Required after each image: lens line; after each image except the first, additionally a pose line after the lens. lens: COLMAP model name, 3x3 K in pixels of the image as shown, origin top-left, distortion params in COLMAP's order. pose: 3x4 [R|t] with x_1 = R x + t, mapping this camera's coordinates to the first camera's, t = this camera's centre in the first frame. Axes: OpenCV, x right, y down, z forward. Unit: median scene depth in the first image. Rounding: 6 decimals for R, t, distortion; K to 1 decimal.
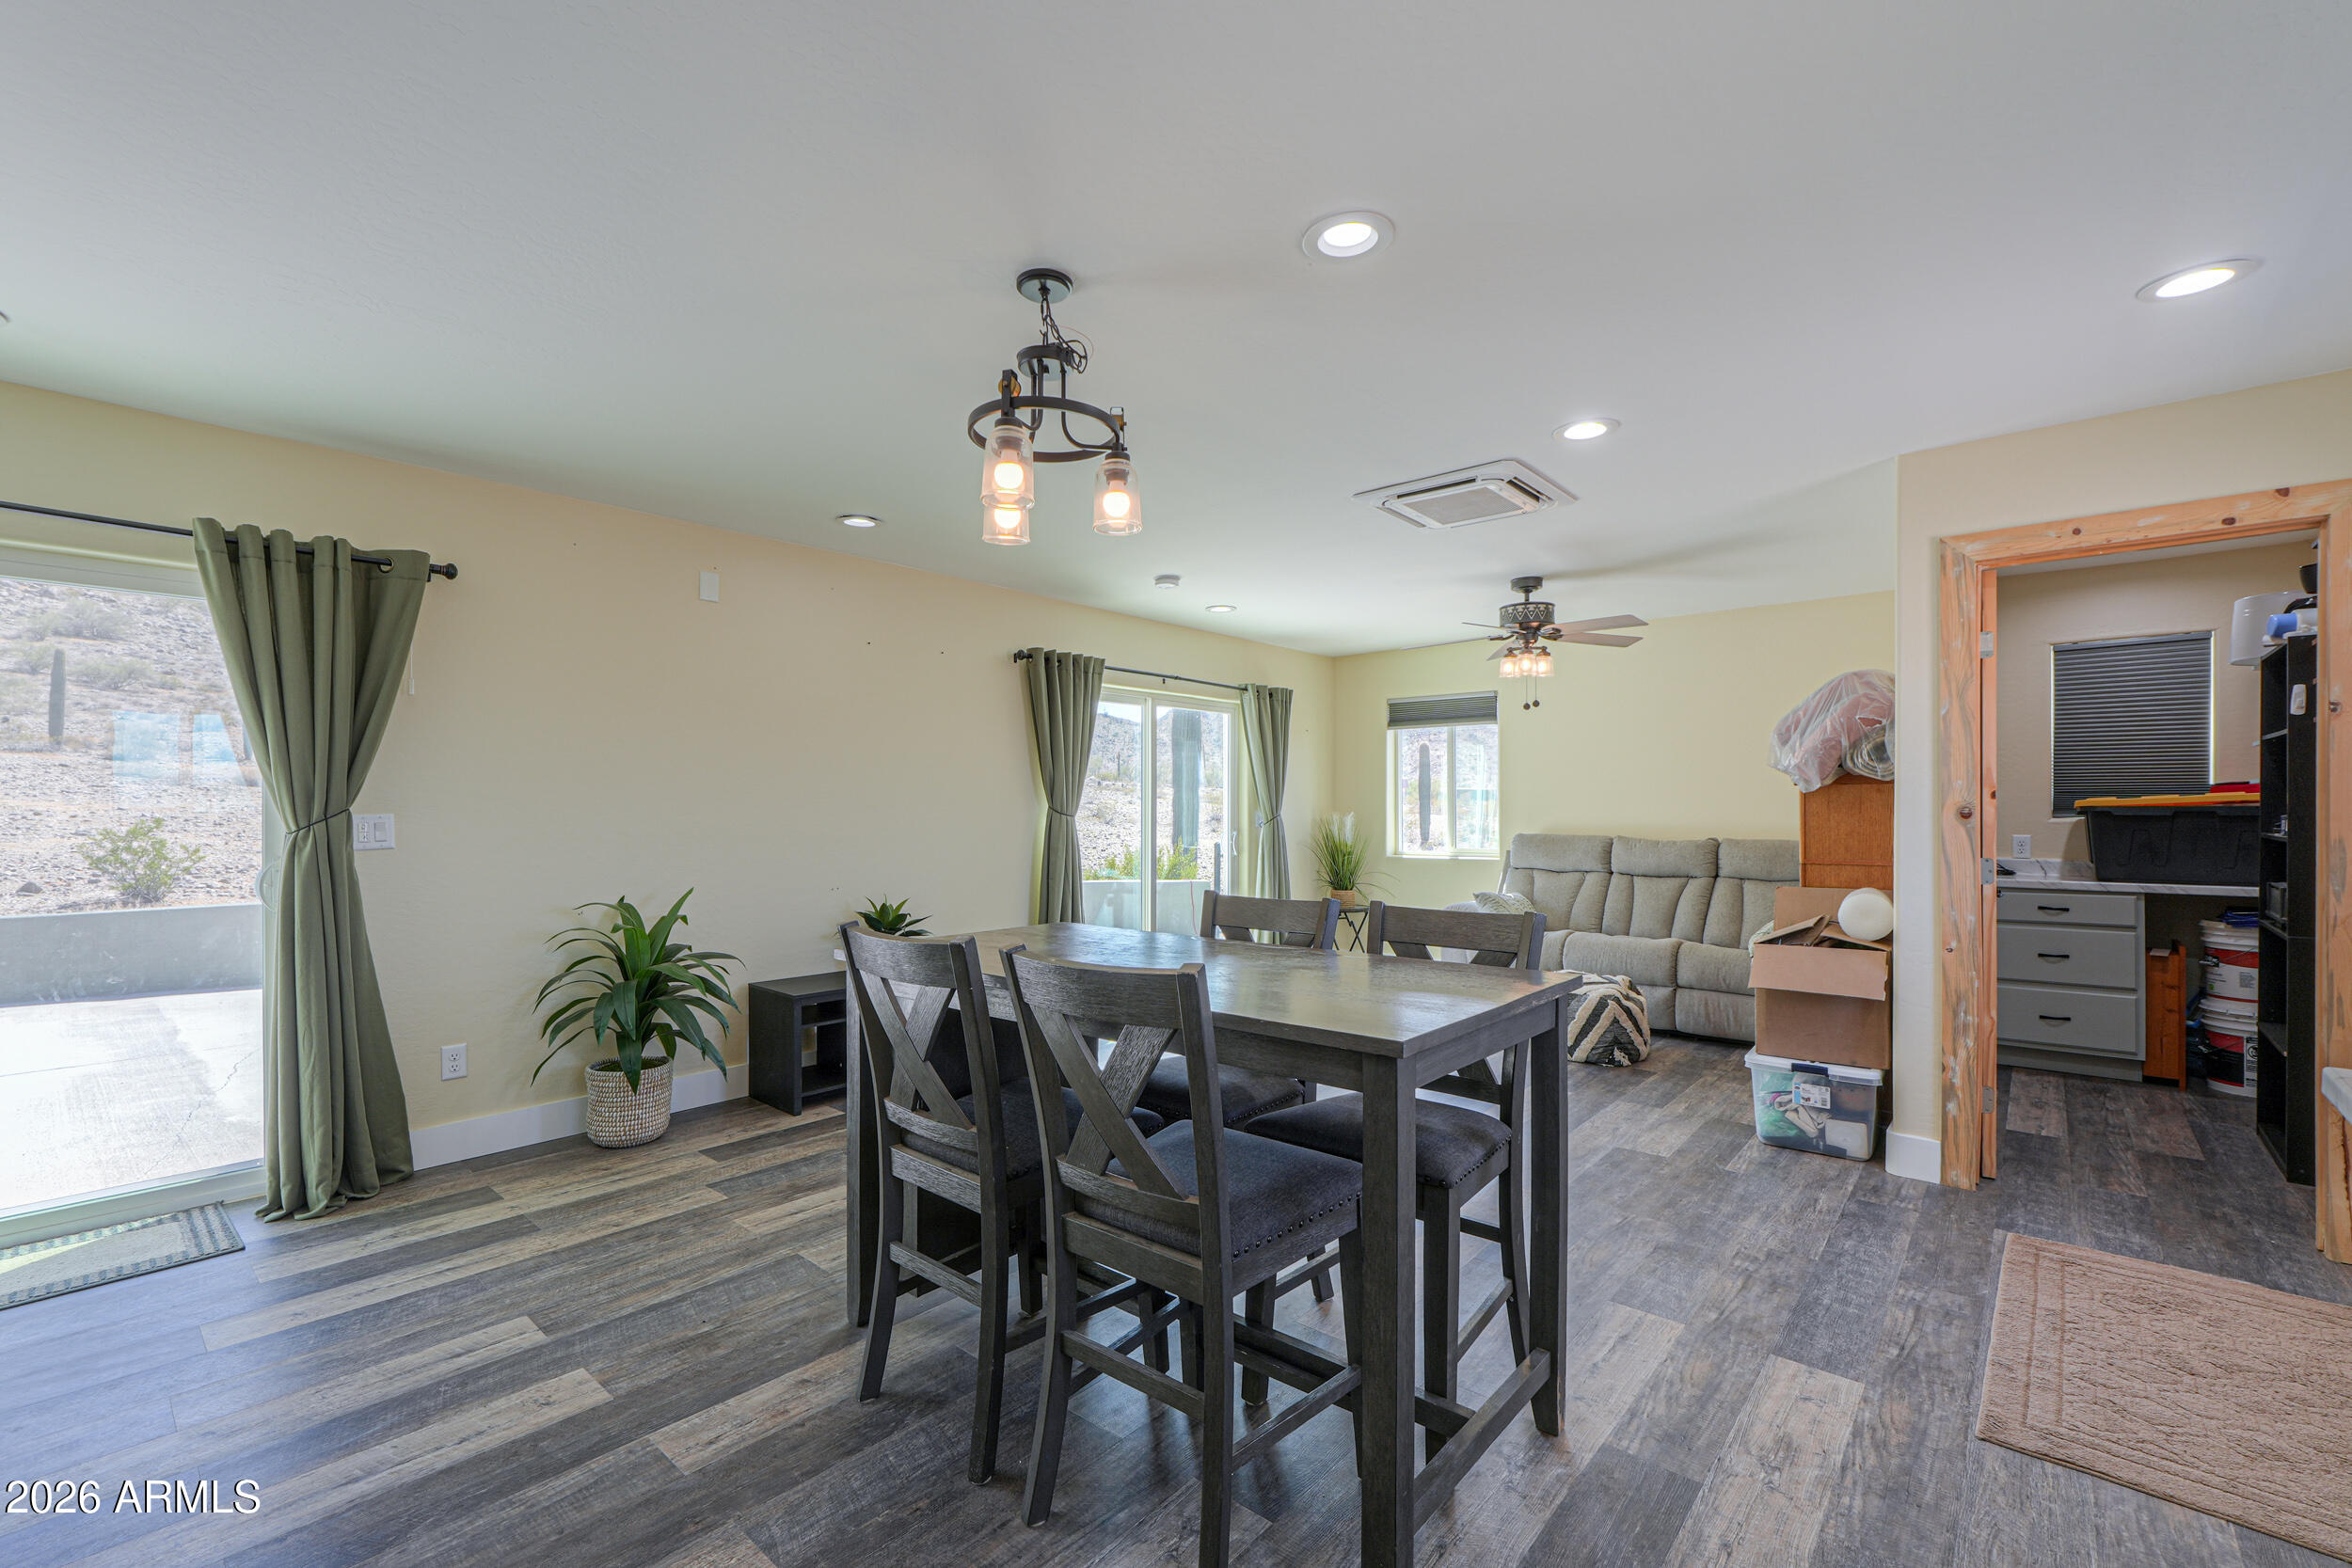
lens RADIAL K [[1003.1, 0, 1178.5], [0, 1003.1, 812.4], [0, 0, 1]] dist [0.001876, 0.000469]
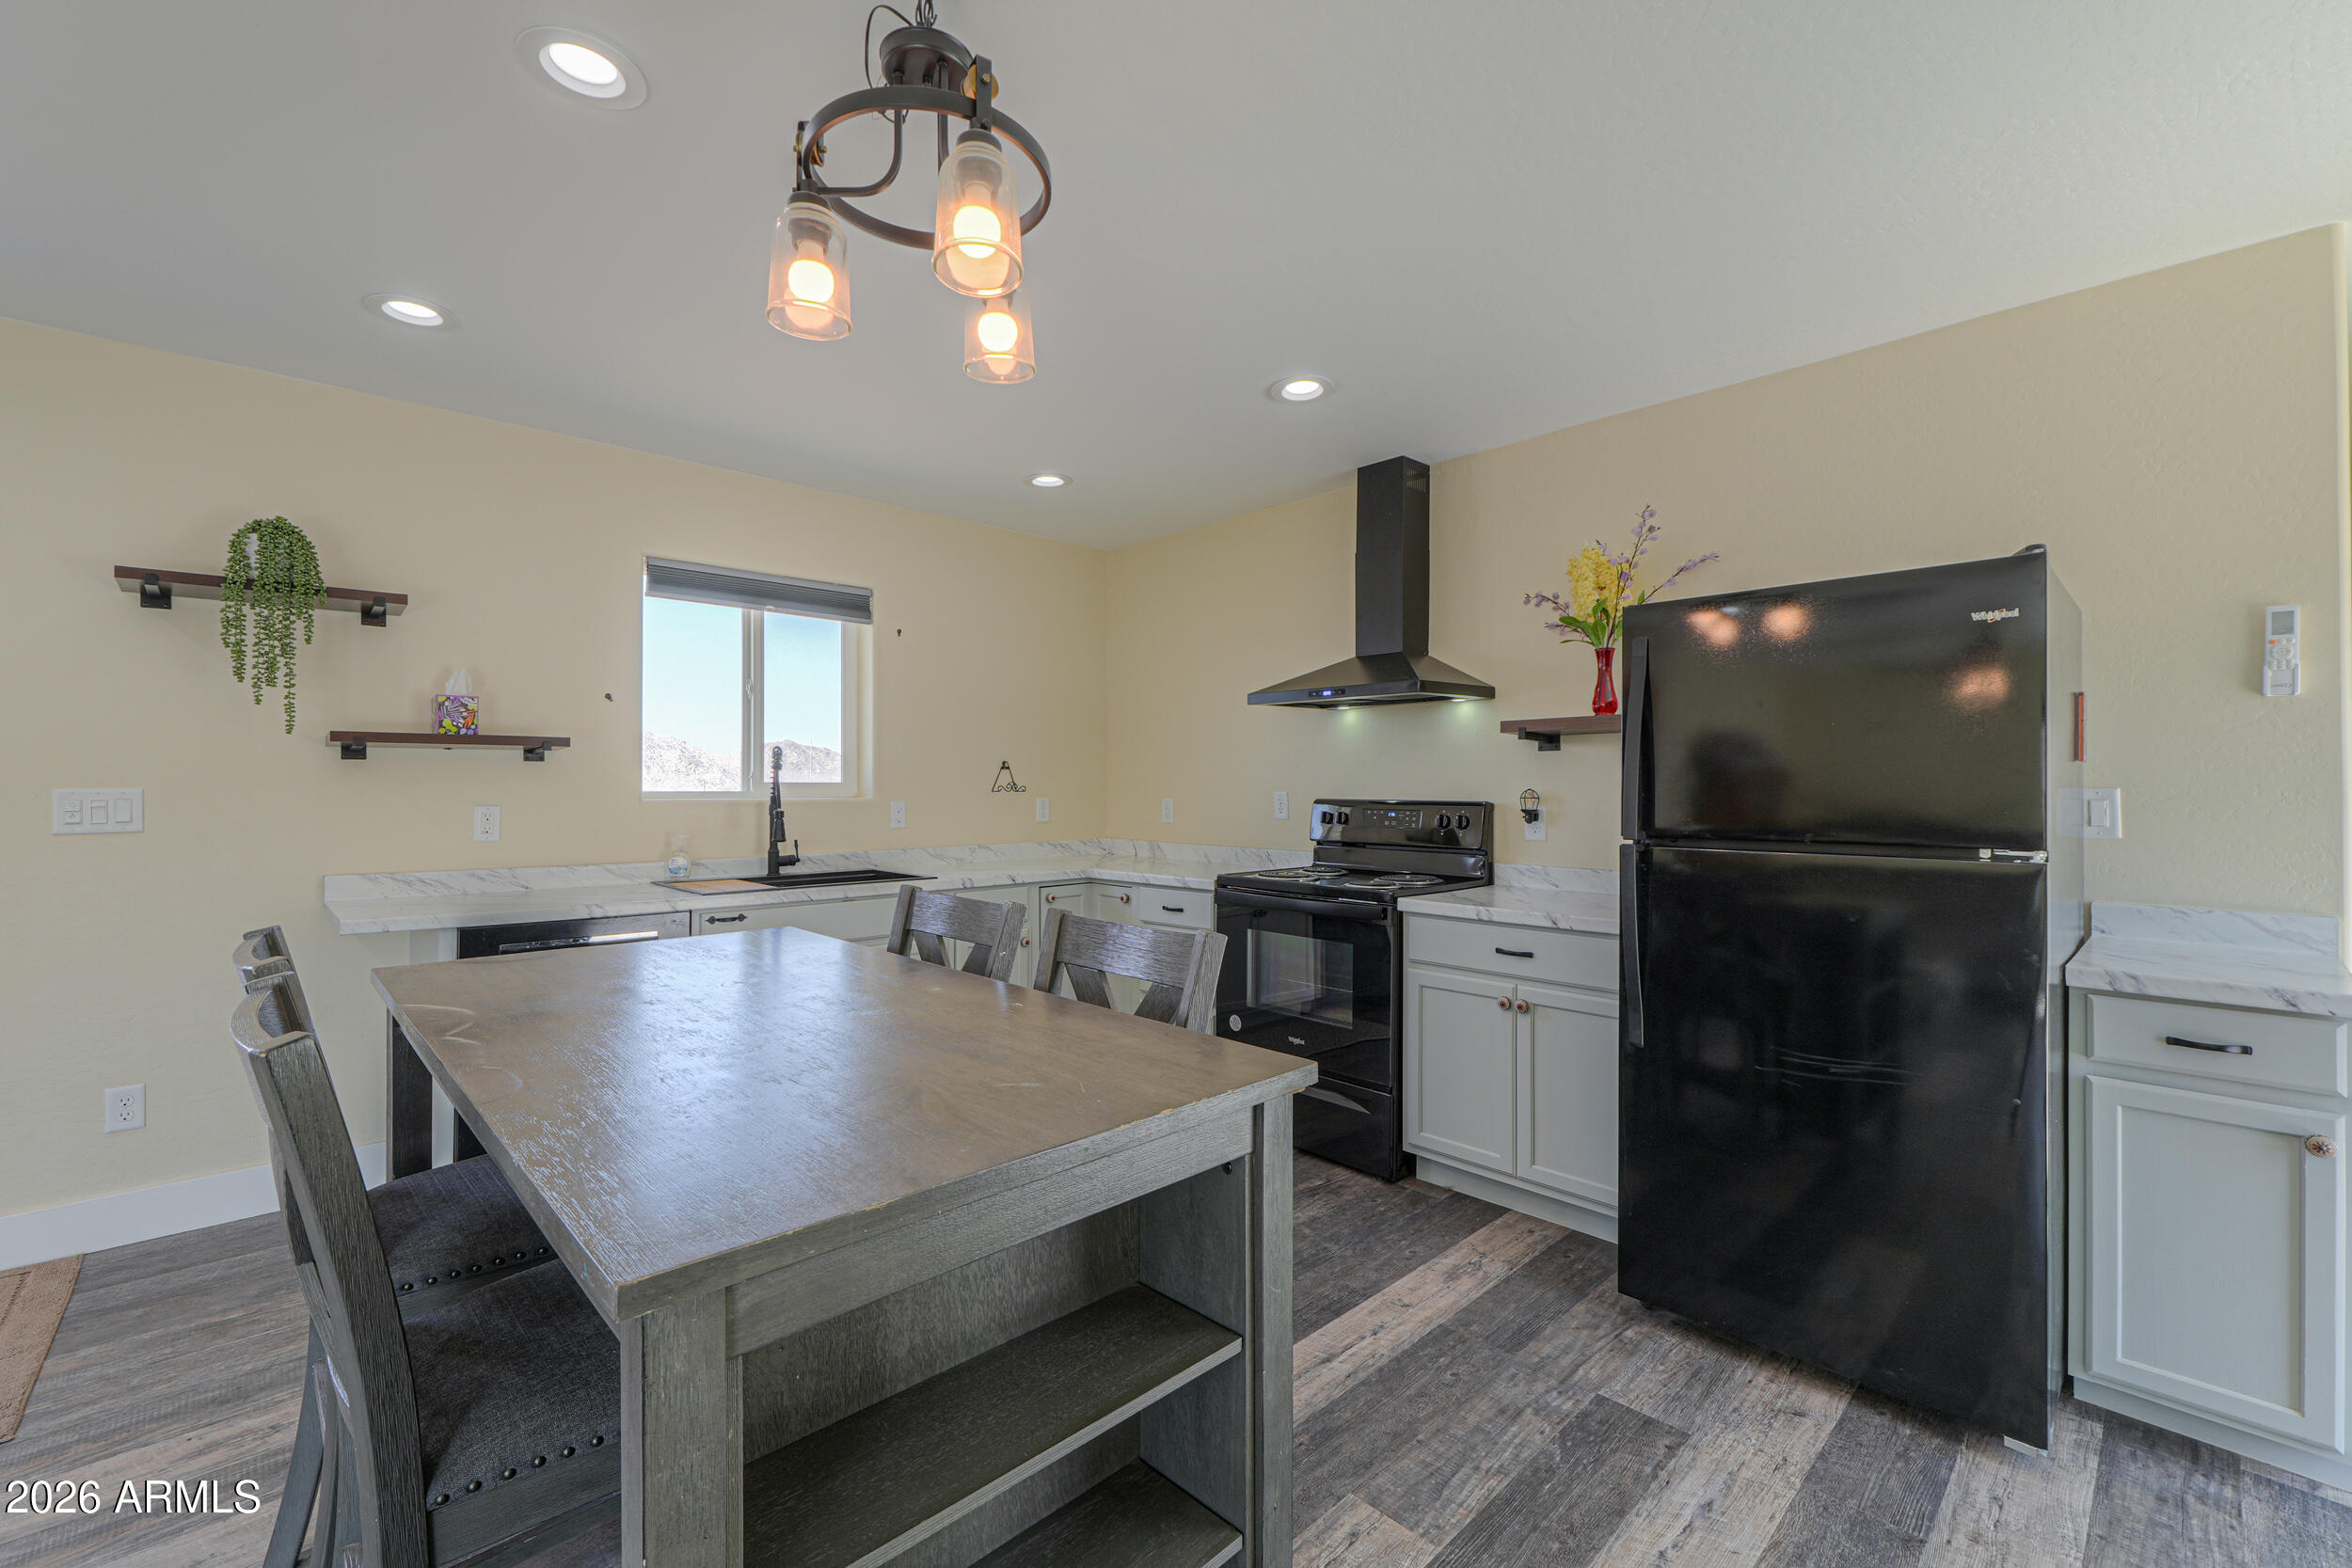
lens RADIAL K [[976.9, 0, 1163.8], [0, 976.9, 778.1], [0, 0, 1]] dist [0.000768, -0.000045]
pose [[-0.994956, 0.001070, 0.100311, -0.172319], [0.000990, 0.999999, -0.000850, -0.002648], [-0.100312, -0.000746, -0.994956, 0.808937]]
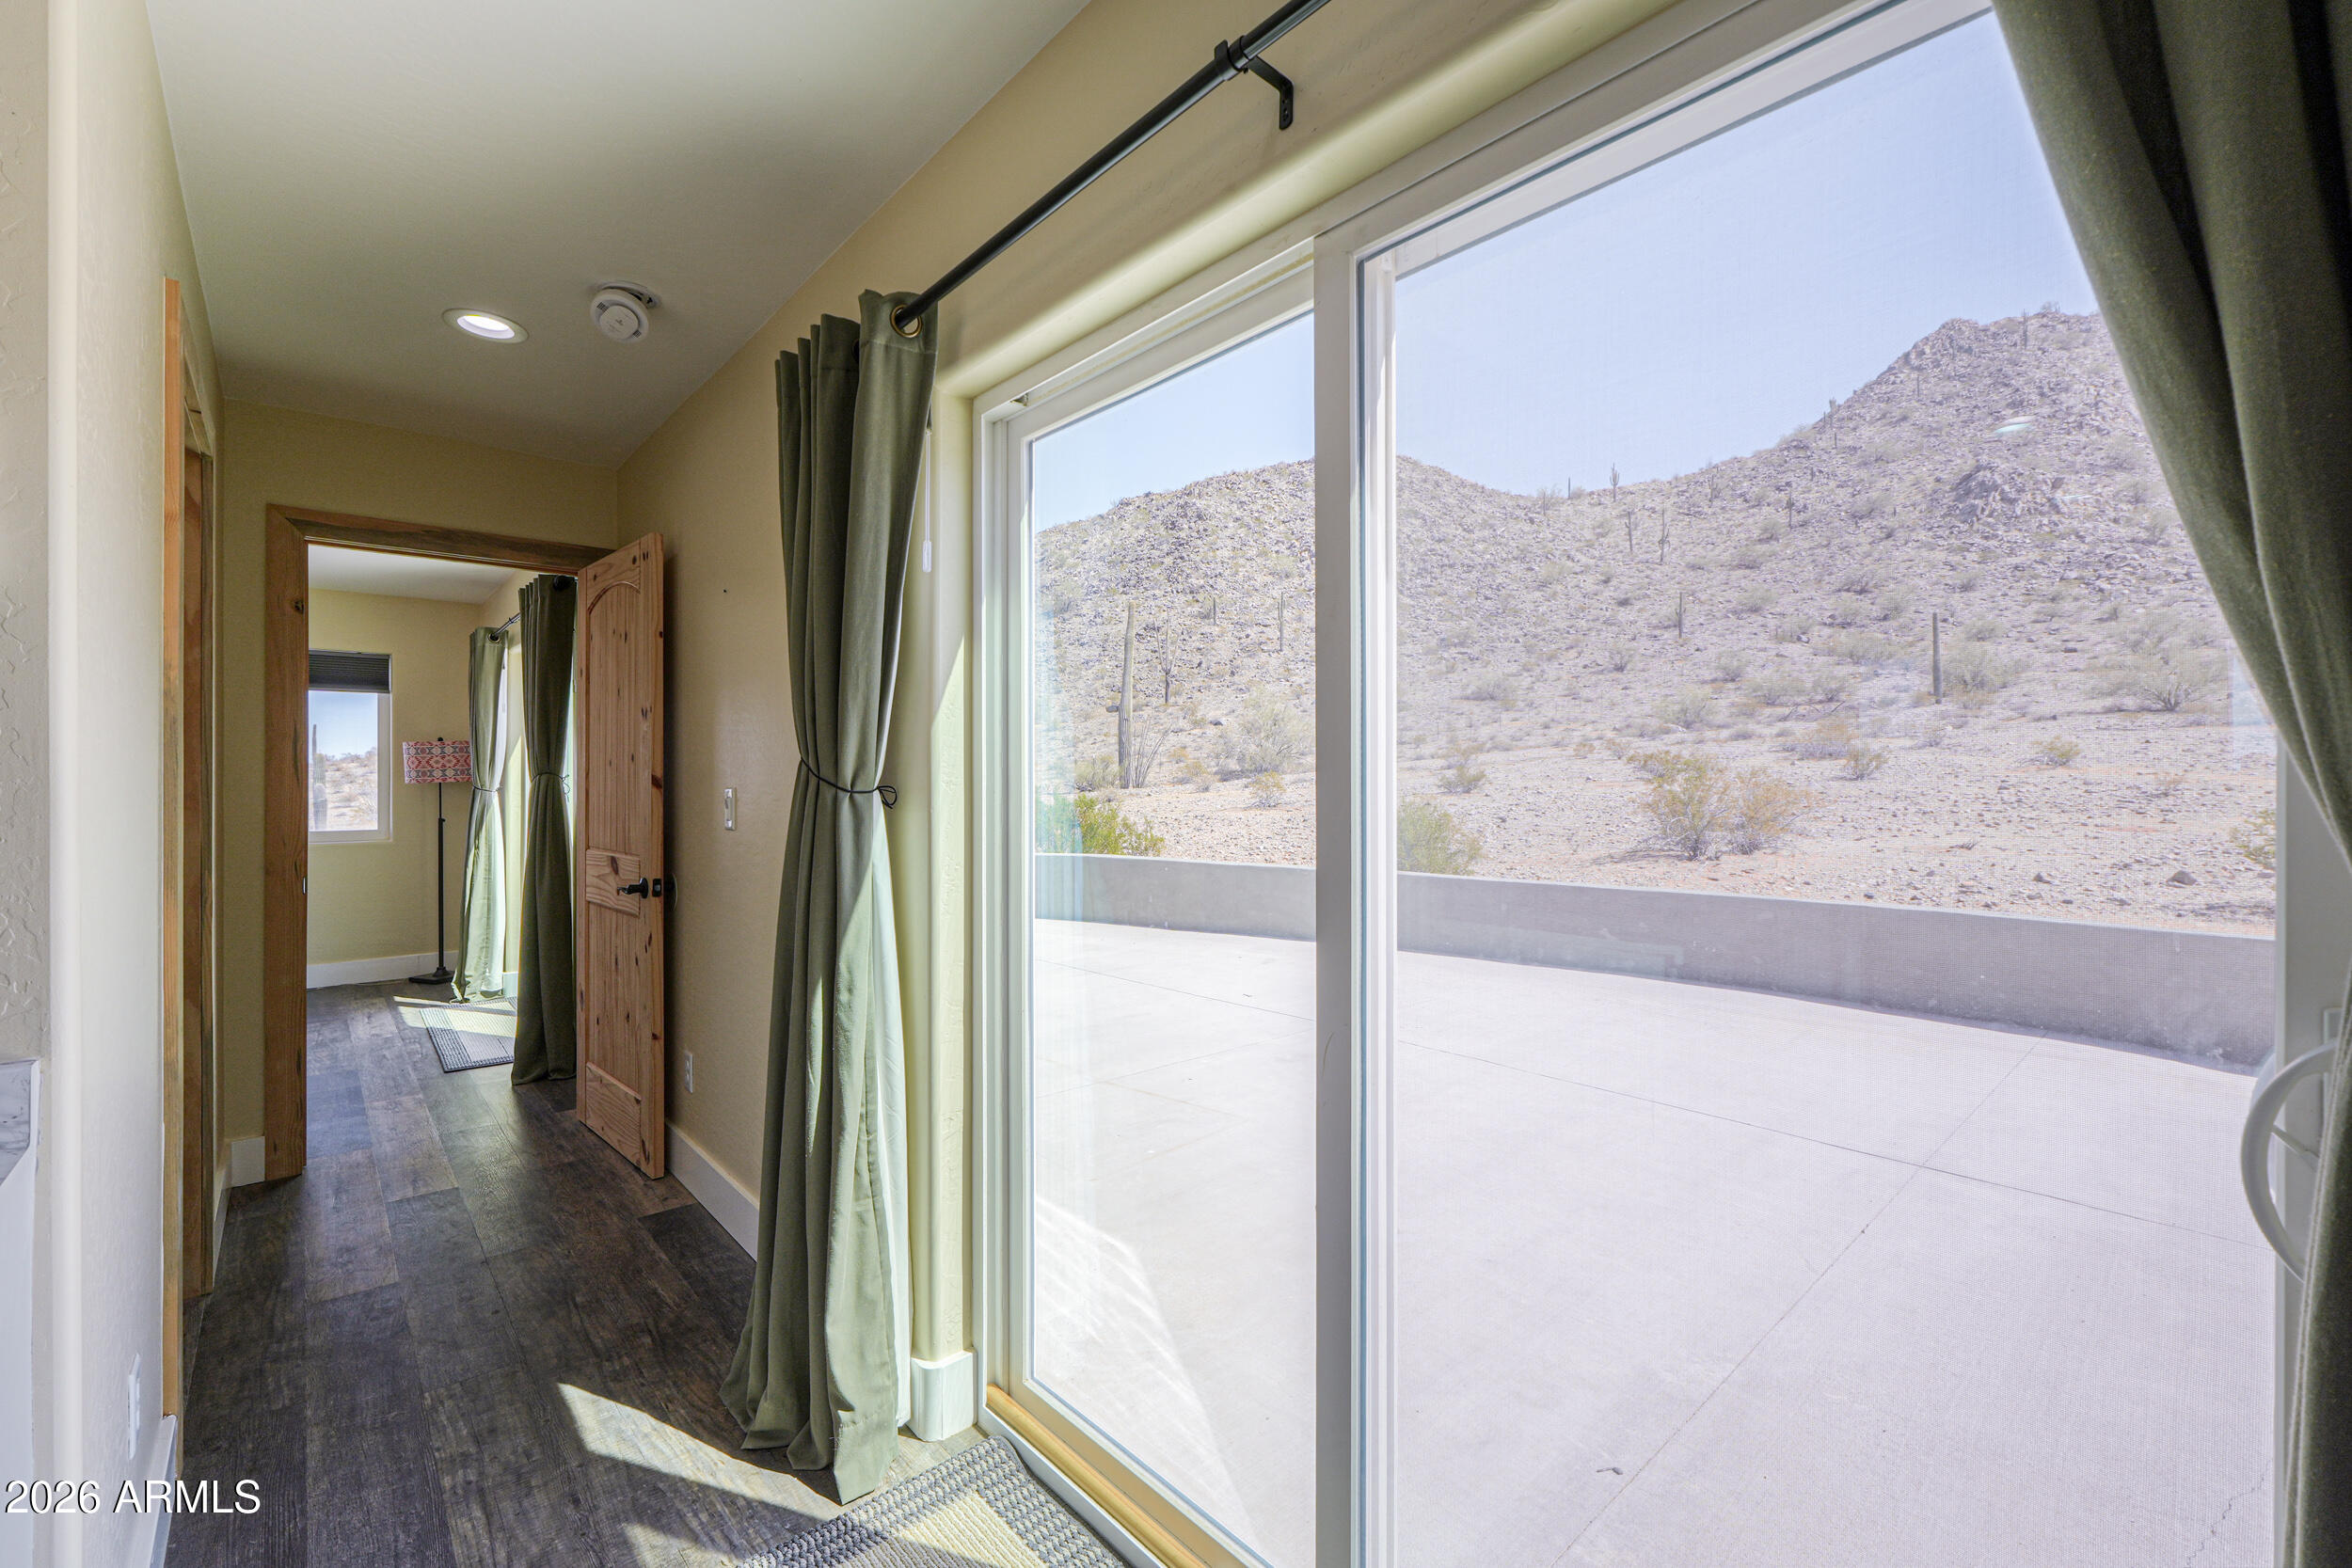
lens RADIAL K [[983.9, 0, 1176.0], [0, 983.9, 784.0], [0, 0, 1]] dist [-0.000851, 0.000025]
pose [[-0.122862, 0.000687, -0.992424, -0.488035], [-0.004360, 0.999990, 0.001232, 0.000216], [0.992414, 0.004478, -0.122858, 0.577234]]
